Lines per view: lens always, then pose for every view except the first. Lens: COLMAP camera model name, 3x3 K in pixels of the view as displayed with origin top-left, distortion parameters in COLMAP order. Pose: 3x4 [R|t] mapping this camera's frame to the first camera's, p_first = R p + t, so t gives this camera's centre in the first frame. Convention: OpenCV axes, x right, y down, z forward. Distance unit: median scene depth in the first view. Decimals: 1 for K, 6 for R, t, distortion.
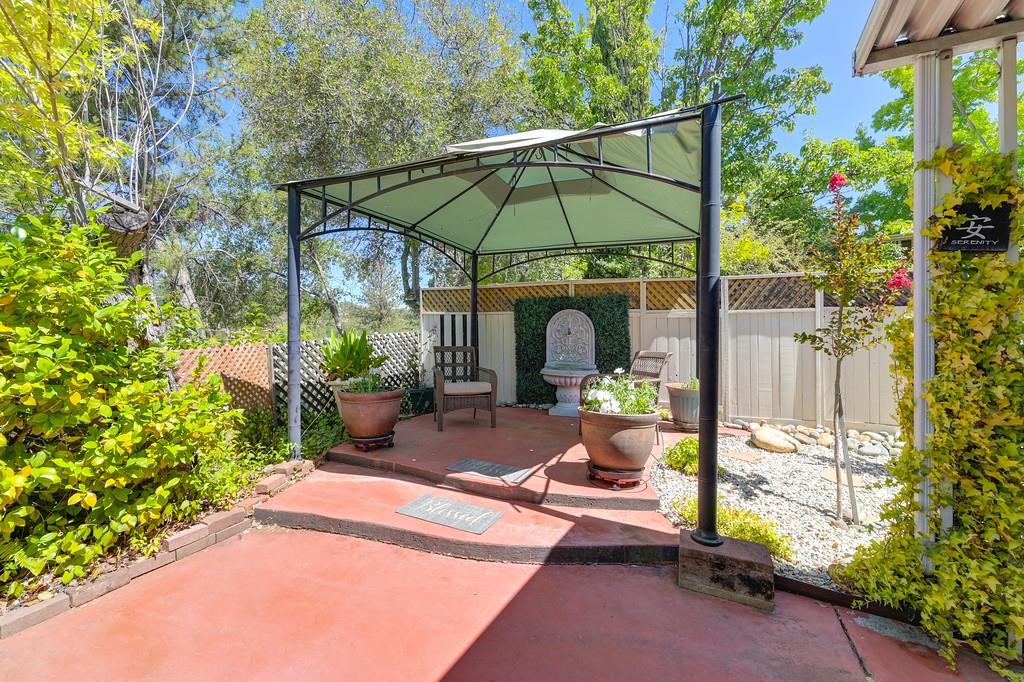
lens RADIAL K [[413.7, 0, 512.5], [0, 413.7, 326.8], [0, 0, 1]] dist [0.002520, 0.001022]
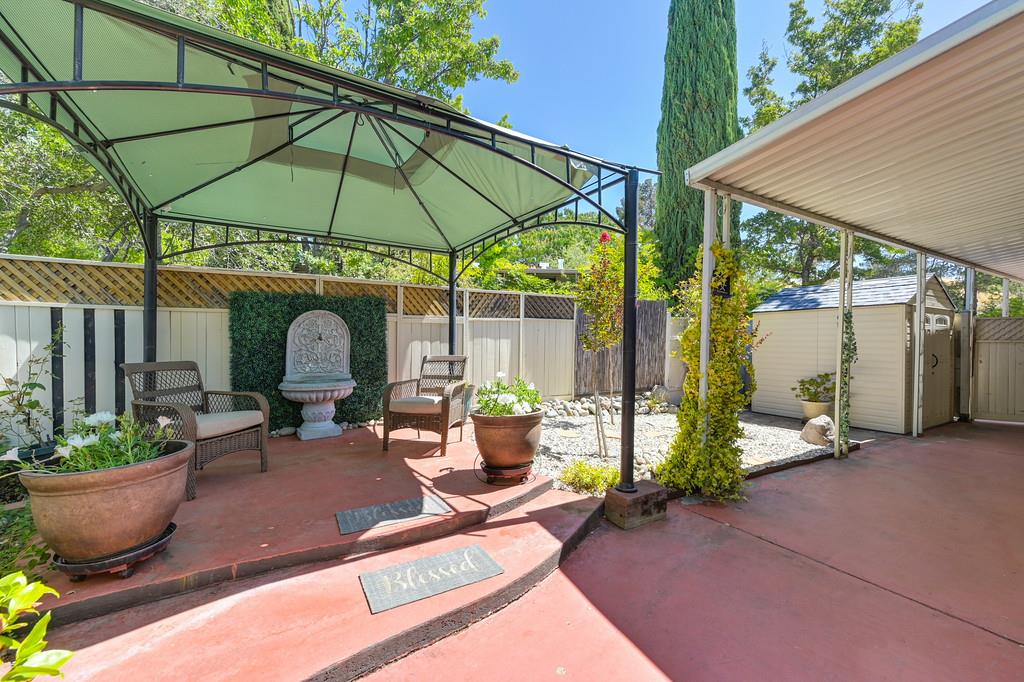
lens RADIAL K [[406.5, 0, 508.6], [0, 406.5, 341.9], [0, 0, 1]] dist [0.003557, 0.000137]
pose [[0.564751, -0.017129, 0.825084, -0.566905], [-0.005746, 0.999679, 0.024687, -0.000734], [-0.825241, -0.018683, 0.564471, 0.383953]]
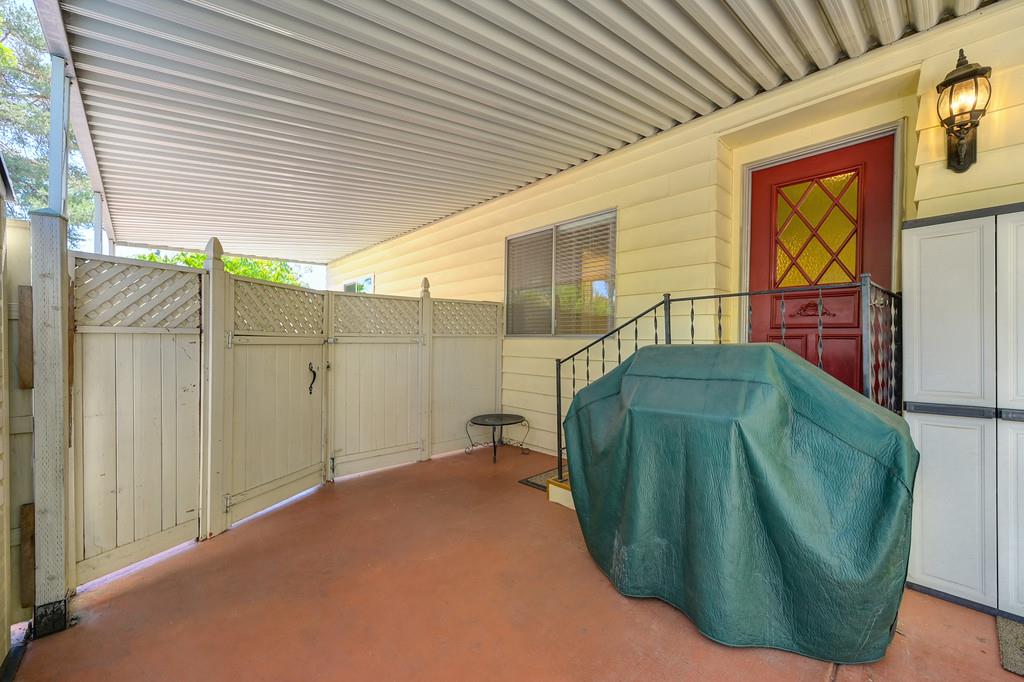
lens RADIAL K [[406.5, 0, 508.6], [0, 406.5, 341.9], [0, 0, 1]] dist [0.003557, 0.000137]
pose [[-0.932787, -0.007922, 0.360341, 1.704947], [-0.012688, 0.999860, -0.010863, 0.053292], [-0.360205, -0.014705, -0.932757, -0.070526]]
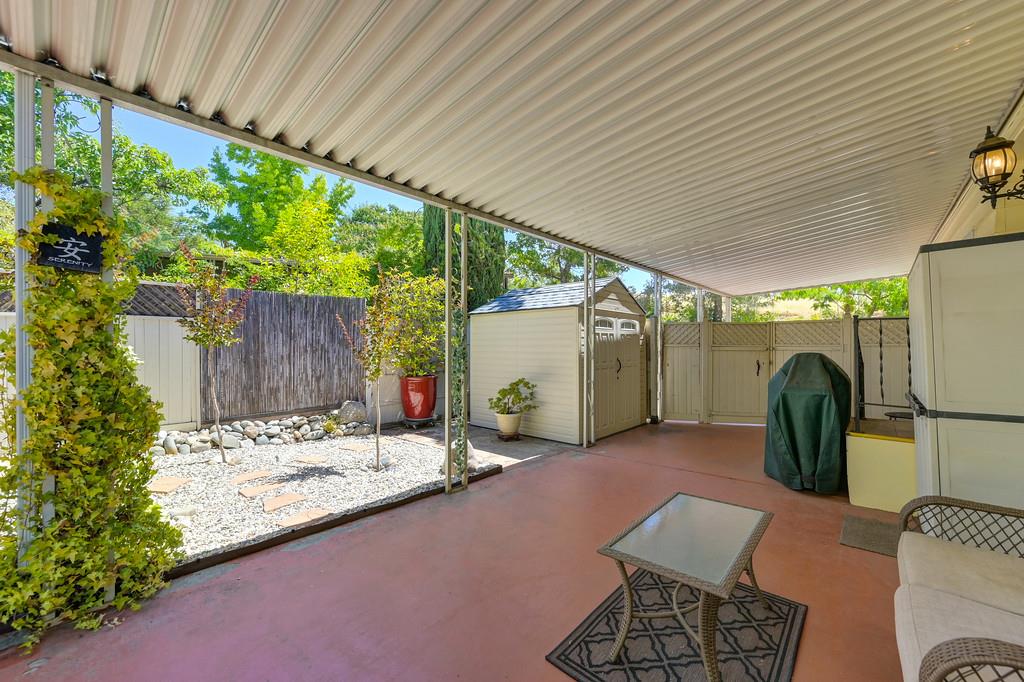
lens RADIAL K [[406.5, 0, 508.6], [0, 406.5, 341.9], [0, 0, 1]] dist [0.003557, 0.000137]
pose [[0.282821, -0.009072, 0.959130, 0.188920], [-0.008221, 0.999896, 0.011881, -0.003755], [-0.959137, -0.011245, 0.282717, -0.232720]]
